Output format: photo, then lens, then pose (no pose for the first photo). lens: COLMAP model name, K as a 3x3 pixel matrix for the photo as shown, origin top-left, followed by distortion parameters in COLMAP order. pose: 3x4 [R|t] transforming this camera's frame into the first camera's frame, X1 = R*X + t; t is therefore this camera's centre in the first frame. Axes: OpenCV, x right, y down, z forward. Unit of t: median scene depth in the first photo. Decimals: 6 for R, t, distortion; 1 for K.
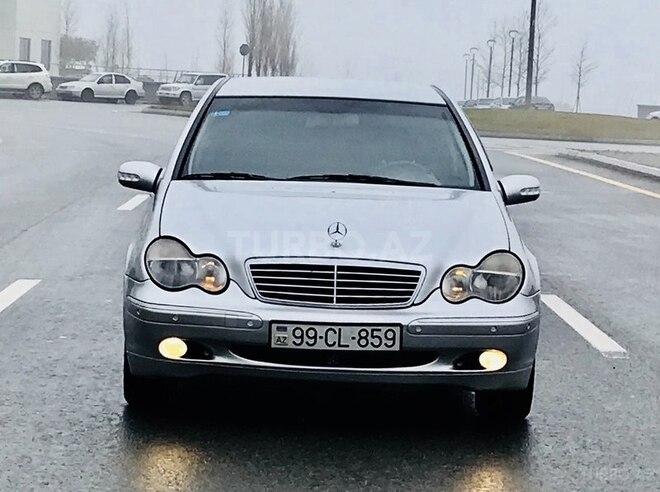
lens RADIAL K [[2075.9, 0, 329.9], [0, 2075.9, 246.1], [0, 0, 1]] dist [-0.262593, 0.000000]
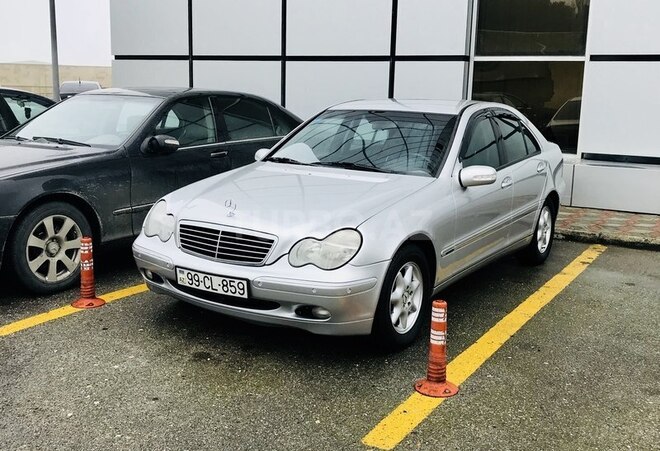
lens RADIAL K [[706.5, 0, 330.6], [0, 706.5, 225.2], [0, 0, 1]] dist [0.205149, 0.000000]
pose [[0.833721, 0.087231, -0.545253, 0.323648], [-0.042477, 0.994649, 0.094176, -0.042091], [0.550550, -0.055356, 0.832965, 0.647703]]
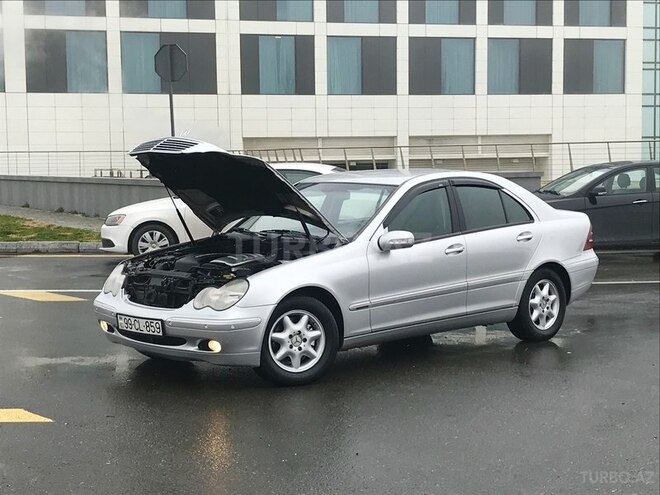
lens RADIAL K [[1234.8, 0, 327.0], [0, 1234.8, 248.6], [0, 0, 1]] dist [0.118706, 0.000000]
pose [[0.679876, 0.018759, -0.733087, 0.849317], [-0.028575, 0.999591, -0.000922, -0.022239], [0.732770, 0.021575, 0.680134, 0.417288]]
